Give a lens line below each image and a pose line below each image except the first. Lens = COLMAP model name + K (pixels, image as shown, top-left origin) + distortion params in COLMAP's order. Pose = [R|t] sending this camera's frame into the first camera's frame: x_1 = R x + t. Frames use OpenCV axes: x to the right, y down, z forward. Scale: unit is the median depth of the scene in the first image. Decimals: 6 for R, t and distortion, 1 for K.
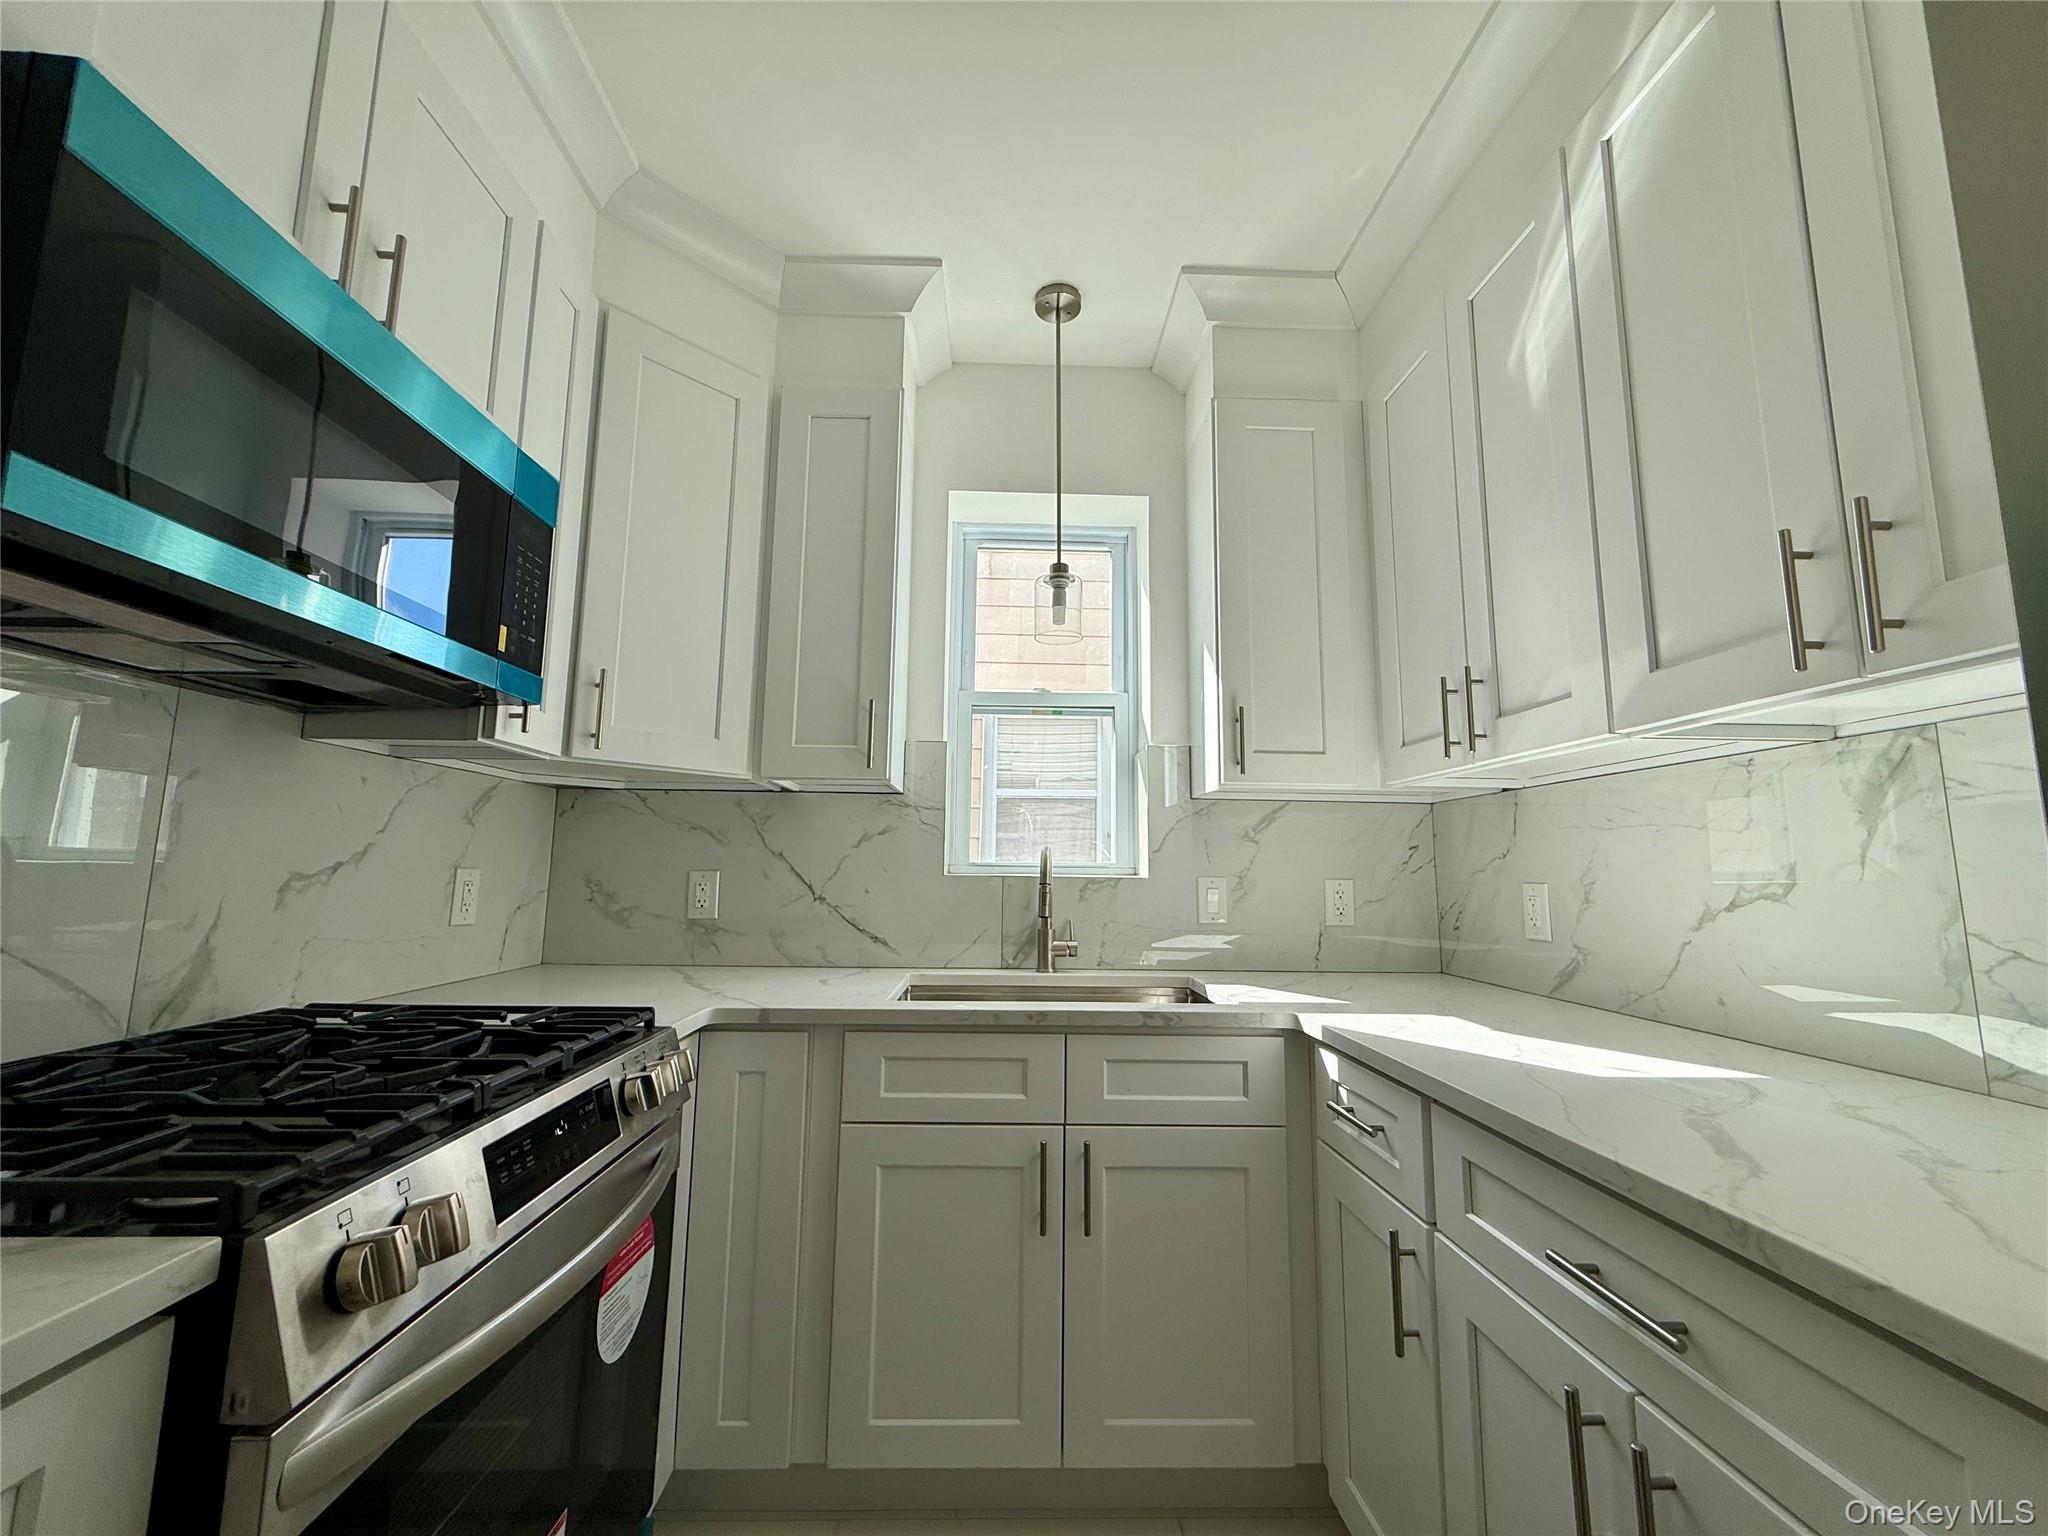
lens RADIAL K [[819.8, 0, 1017.3], [0, 819.8, 761.8], [0, 0, 1]] dist [-0.000582, 0.000229]
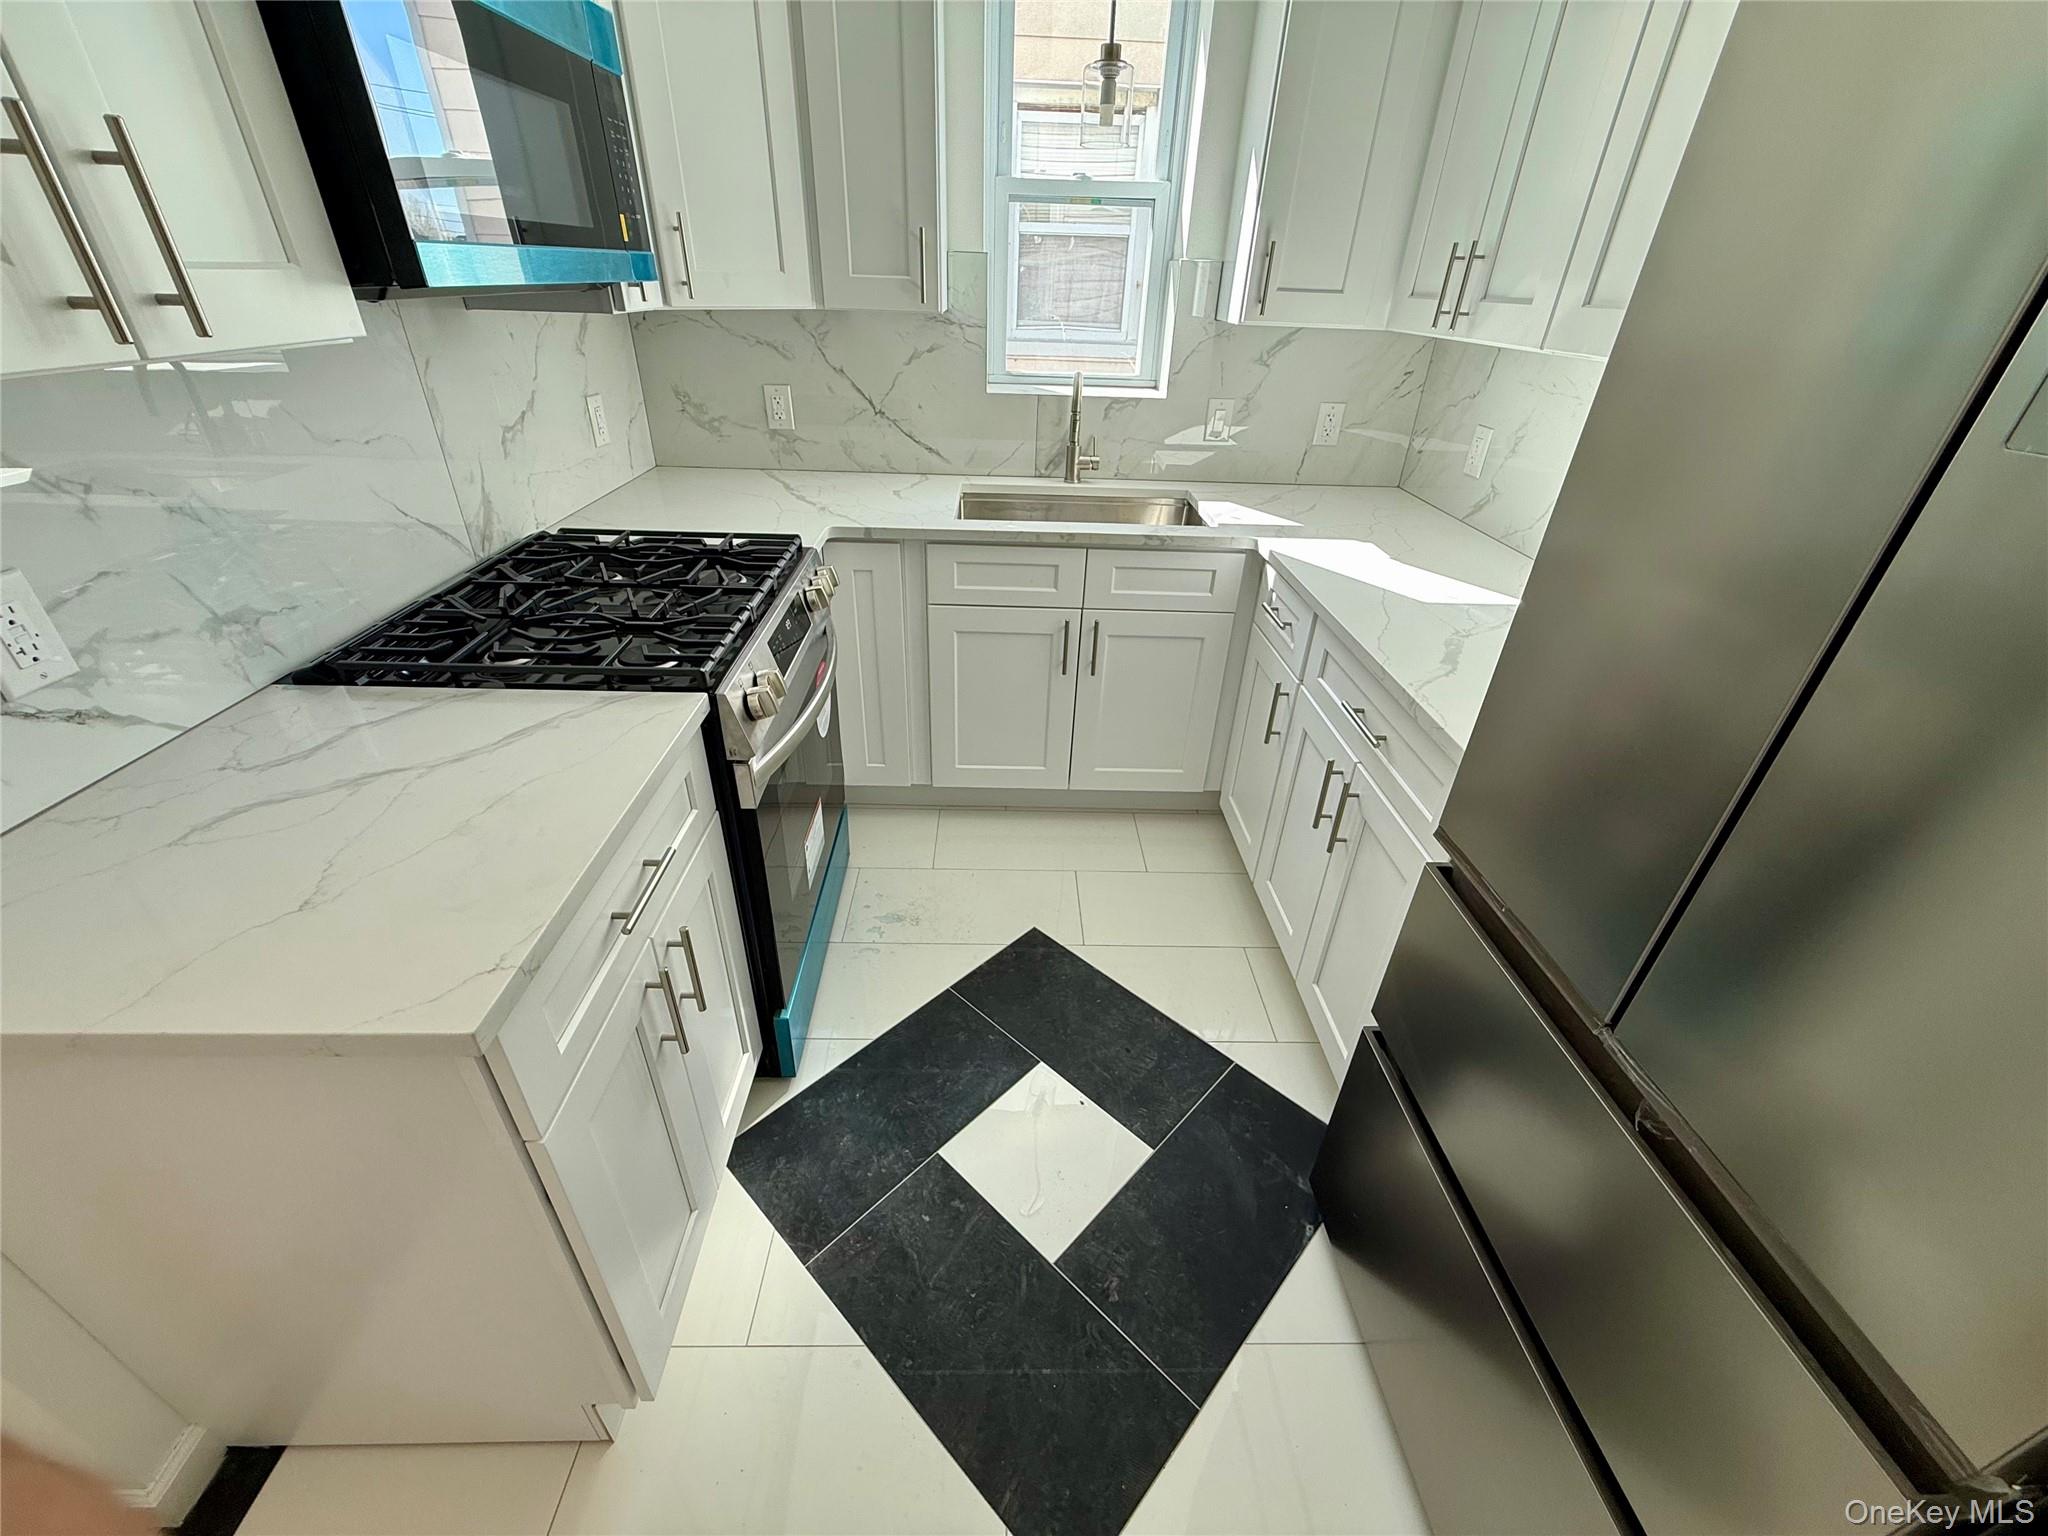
lens RADIAL K [[819.8, 0, 1017.6], [0, 819.8, 767.7], [0, 0, 1]] dist [-0.000582, 0.000229]
pose [[0.999775, 0.021019, -0.002685, -0.038826], [-0.014745, 0.781122, 0.624204, -0.198976], [0.015218, -0.624024, 0.781257, -0.255423]]
